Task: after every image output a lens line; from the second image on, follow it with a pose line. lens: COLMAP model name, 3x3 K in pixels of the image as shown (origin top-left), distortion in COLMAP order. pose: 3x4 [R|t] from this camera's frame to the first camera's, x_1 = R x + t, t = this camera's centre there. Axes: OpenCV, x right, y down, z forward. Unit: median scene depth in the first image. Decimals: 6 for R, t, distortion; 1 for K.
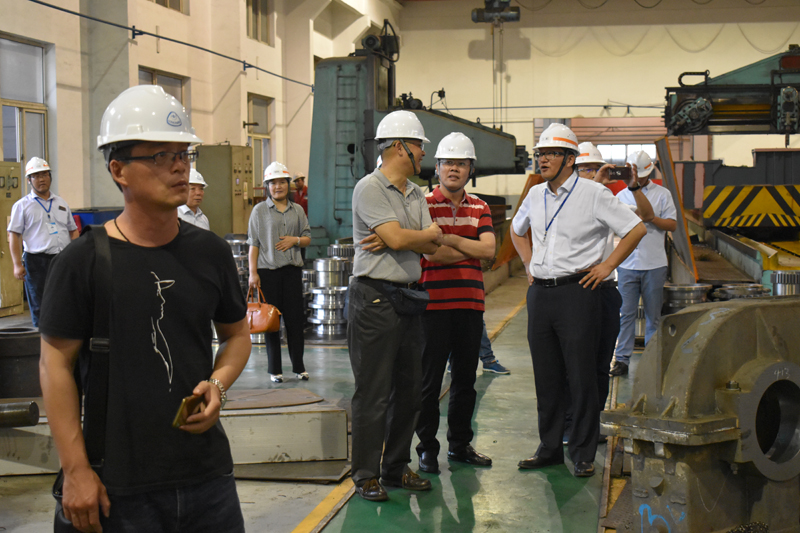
lens RADIAL K [[1341.2, 0, 400.2], [0, 1341.2, 267.3], [0, 0, 1]] dist [0.026117, 0.000000]
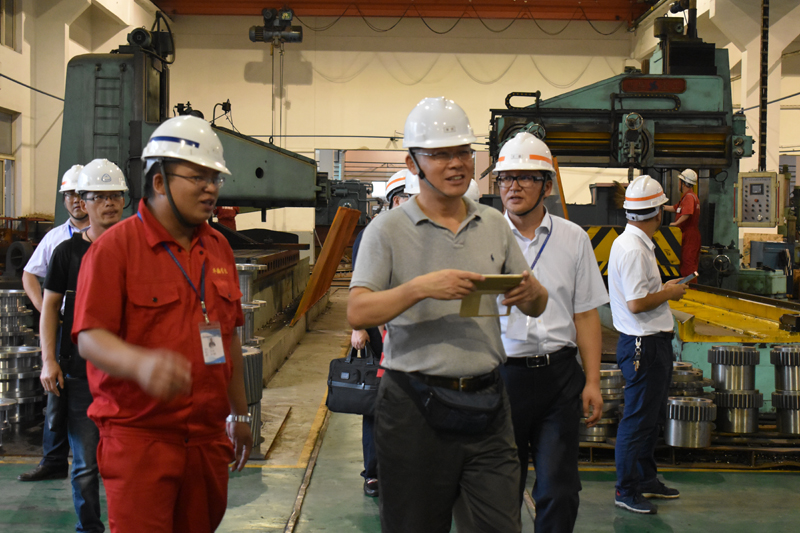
lens RADIAL K [[1341.2, 0, 399.2], [0, 1341.2, 263.4], [0, 0, 1]] dist [0.026117, 0.000000]
pose [[0.984545, 0.014529, 0.174527, -0.006620], [-0.009377, 0.999497, -0.030304, -0.009950], [-0.174879, 0.028200, 0.984186, 0.176509]]
